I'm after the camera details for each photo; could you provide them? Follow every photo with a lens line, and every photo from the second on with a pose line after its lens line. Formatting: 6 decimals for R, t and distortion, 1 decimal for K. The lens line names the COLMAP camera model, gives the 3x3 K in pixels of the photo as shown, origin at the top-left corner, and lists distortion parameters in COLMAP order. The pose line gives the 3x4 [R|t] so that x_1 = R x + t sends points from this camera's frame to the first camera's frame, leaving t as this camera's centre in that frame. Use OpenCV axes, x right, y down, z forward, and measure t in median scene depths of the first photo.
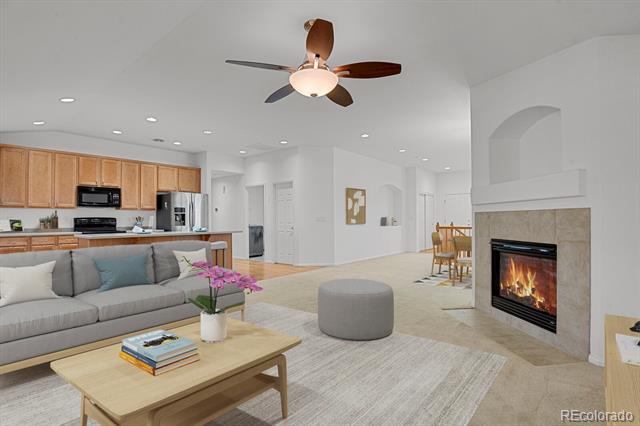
lens RADIAL K [[313.5, 0, 321.9], [0, 313.5, 216.6], [0, 0, 1]] dist [-0.005773, -0.013620]
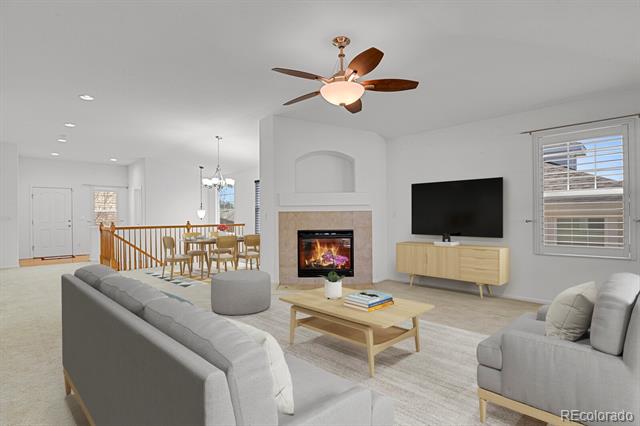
lens RADIAL K [[313.5, 0, 321.9], [0, 313.5, 216.6], [0, 0, 1]] dist [-0.005773, -0.013620]
pose [[0.098541, 0.001983, 0.995131, -0.500499], [0.003275, 0.999992, -0.002317, 0.005961], [-0.995128, 0.003487, 0.098533, 0.424691]]
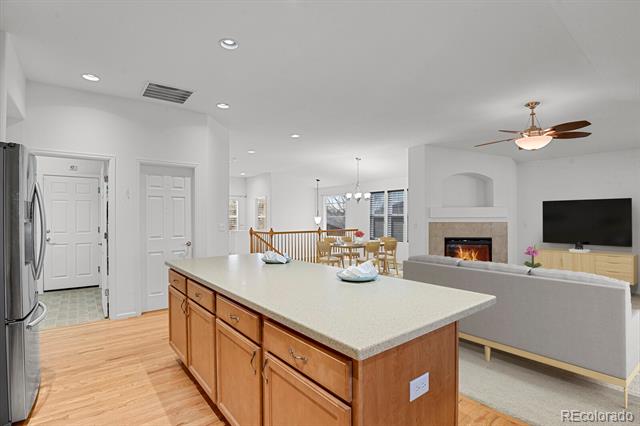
lens RADIAL K [[313.5, 0, 321.9], [0, 313.5, 216.6], [0, 0, 1]] dist [-0.005773, -0.013620]
pose [[0.196422, 0.011114, 0.980456, -0.762425], [-0.007777, 0.999922, -0.009777, -0.014862], [-0.980489, -0.005705, 0.196494, 0.758854]]
